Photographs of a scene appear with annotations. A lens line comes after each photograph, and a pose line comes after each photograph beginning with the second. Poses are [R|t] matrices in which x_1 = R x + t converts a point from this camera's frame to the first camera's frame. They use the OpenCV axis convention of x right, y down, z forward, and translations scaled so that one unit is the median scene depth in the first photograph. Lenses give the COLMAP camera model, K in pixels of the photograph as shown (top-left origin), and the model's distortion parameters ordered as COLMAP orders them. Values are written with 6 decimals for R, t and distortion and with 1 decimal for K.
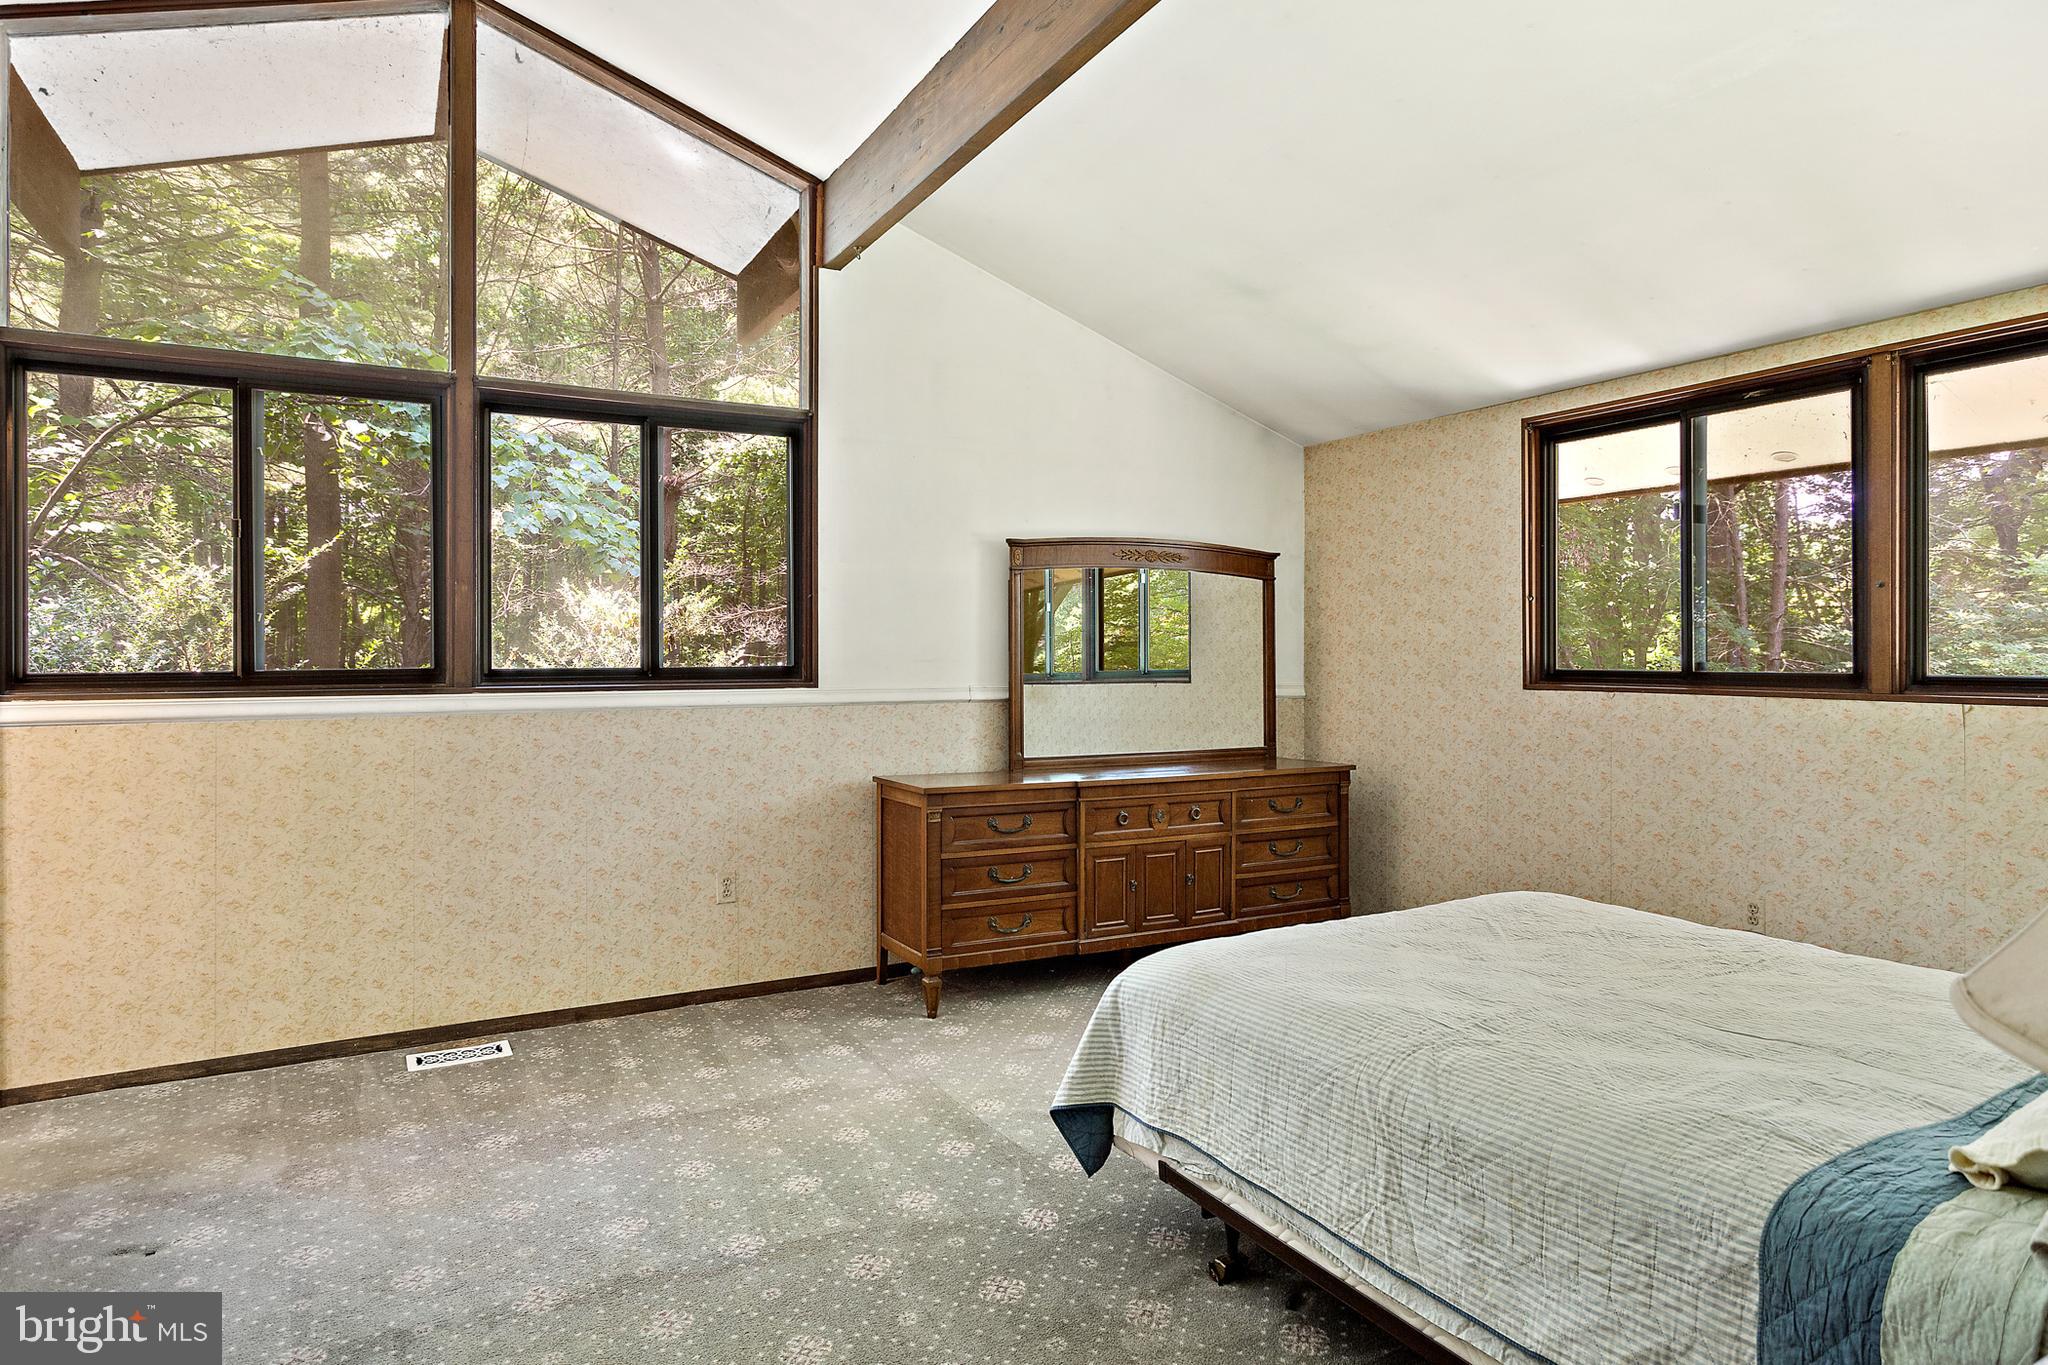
lens RADIAL K [[1149.0, 0, 1023.8], [0, 1149.0, 632.3], [0, 0, 1]] dist [0.001076, 0.000495]
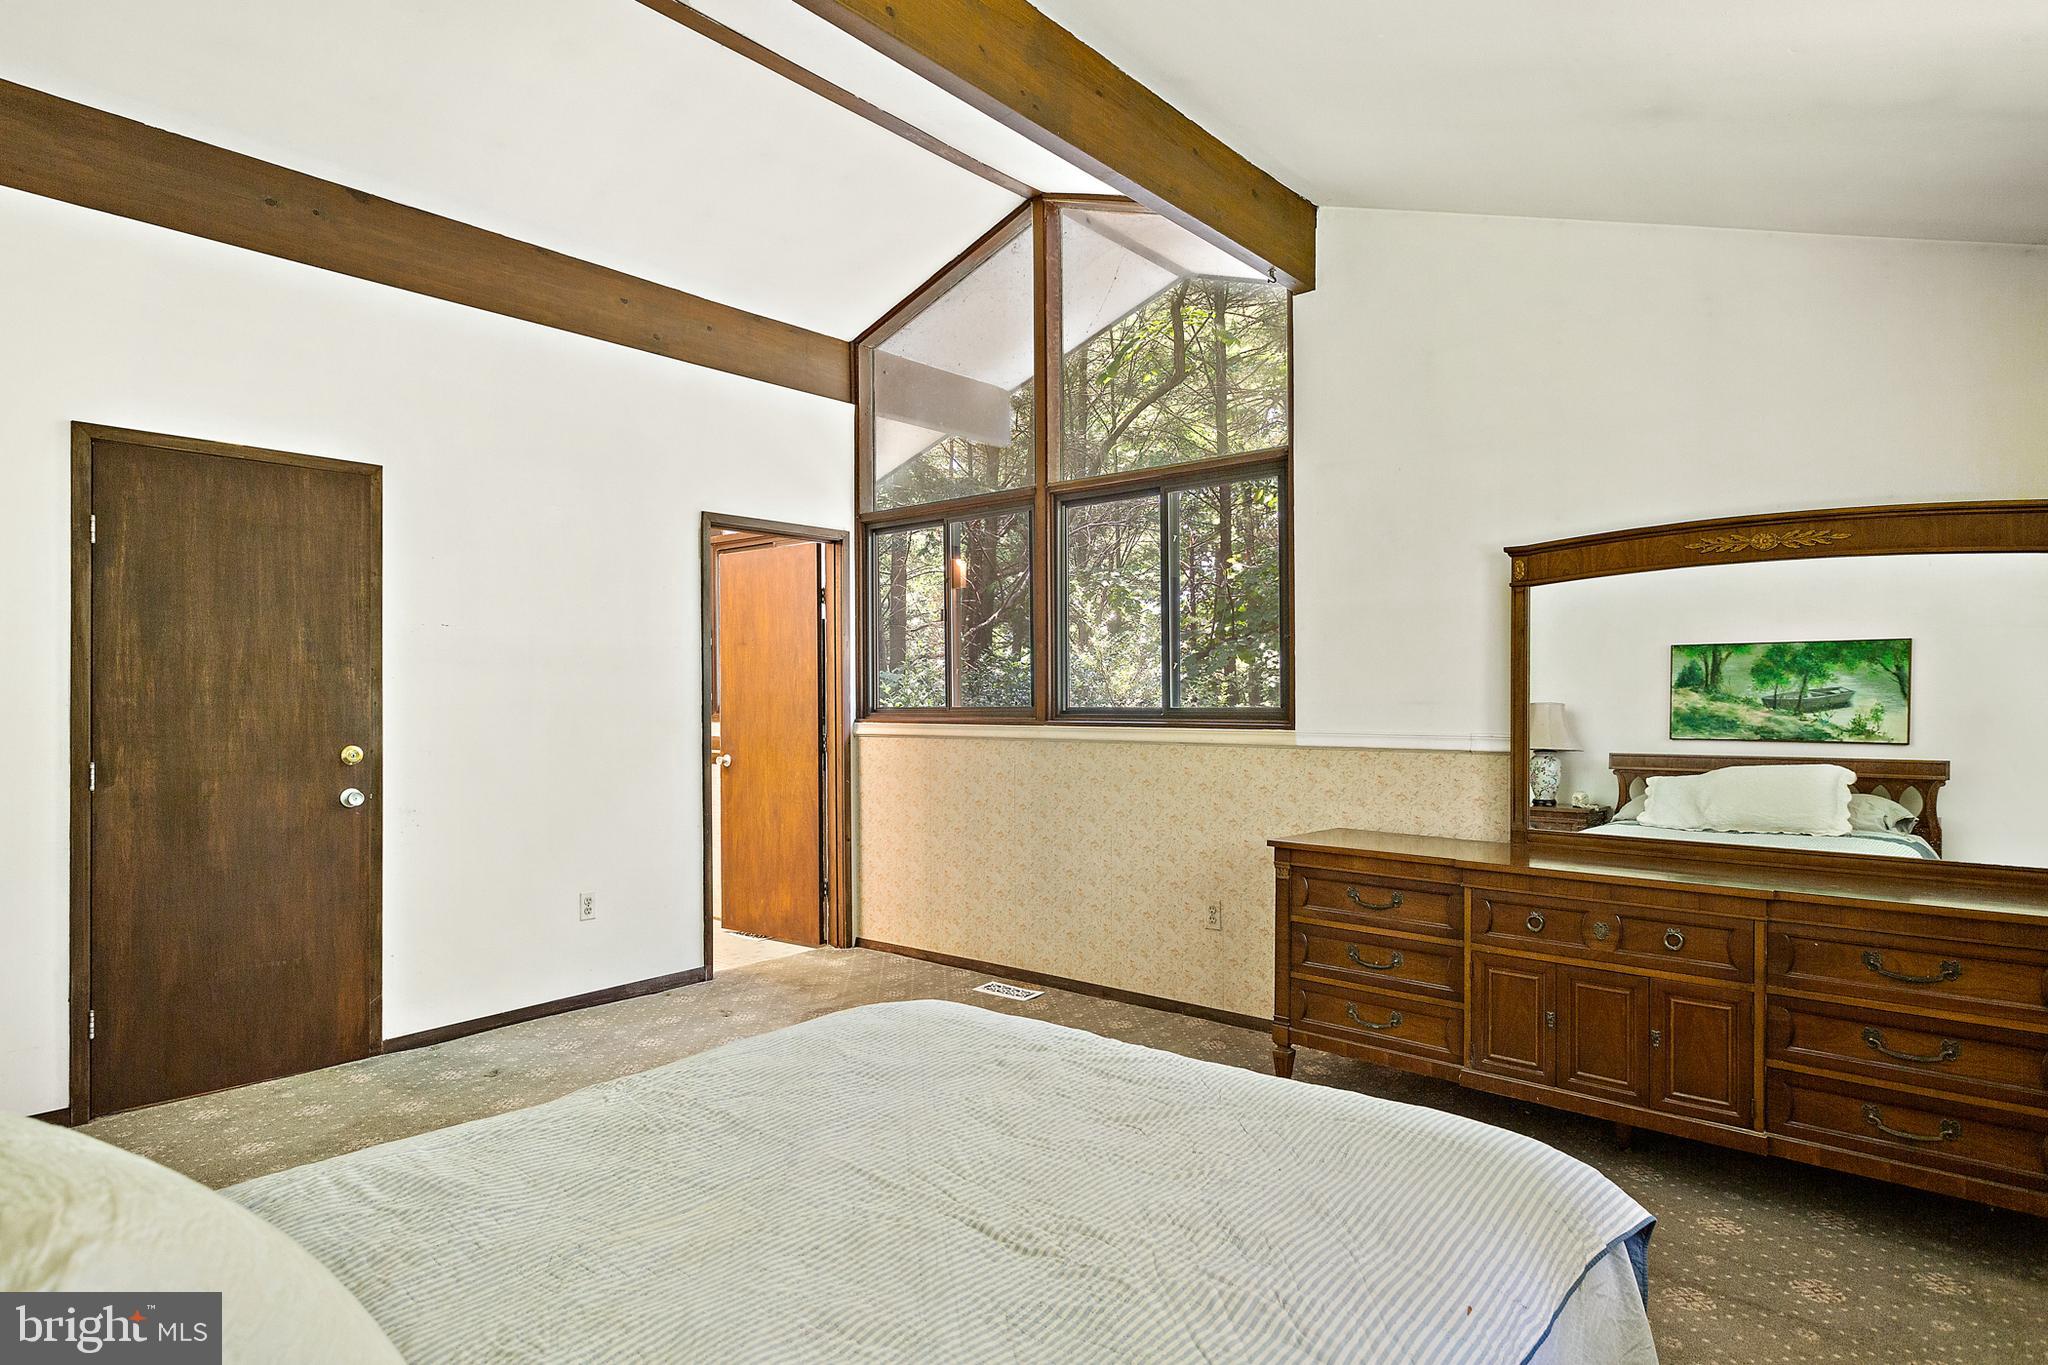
lens RADIAL K [[1133.6, 0, 1021.3], [0, 1133.6, 679.8], [0, 0, 1]] dist [-0.003942, 0.001978]
pose [[0.356067, -0.015518, -0.934332, 0.664795], [0.016387, 0.999812, -0.010360, 0.012909], [0.934317, -0.011622, 0.356254, 0.467680]]
